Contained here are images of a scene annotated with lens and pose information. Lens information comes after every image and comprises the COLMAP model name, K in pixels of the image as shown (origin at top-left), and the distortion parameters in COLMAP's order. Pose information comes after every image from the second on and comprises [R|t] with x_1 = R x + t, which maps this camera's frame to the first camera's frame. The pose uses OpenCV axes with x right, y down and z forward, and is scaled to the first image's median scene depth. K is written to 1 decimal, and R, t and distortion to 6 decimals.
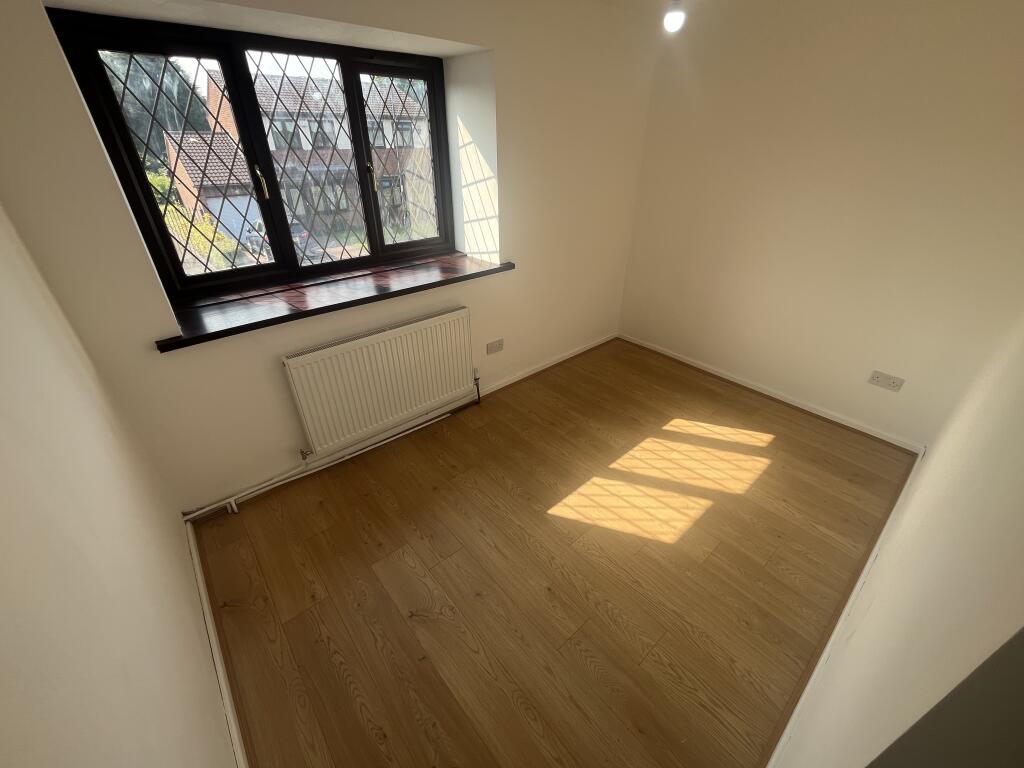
lens RADIAL K [[413.4, 0, 508.2], [0, 413.4, 383.0], [0, 0, 1]] dist [-0.001460, -0.000190]
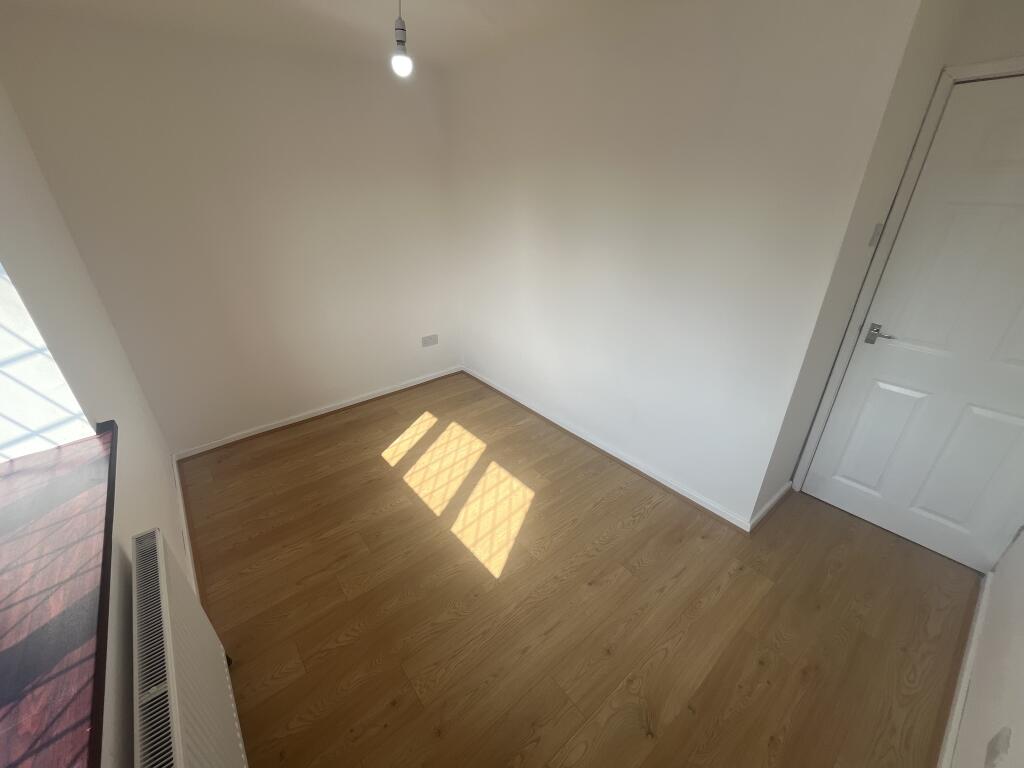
lens RADIAL K [[413.4, 0, 508.2], [0, 413.4, 383.0], [0, 0, 1]] dist [-0.001460, -0.000190]
pose [[0.023685, -0.443073, 0.896173, -0.479226], [0.518053, 0.772116, 0.368047, -0.305272], [-0.855021, 0.455548, 0.247822, 0.516940]]
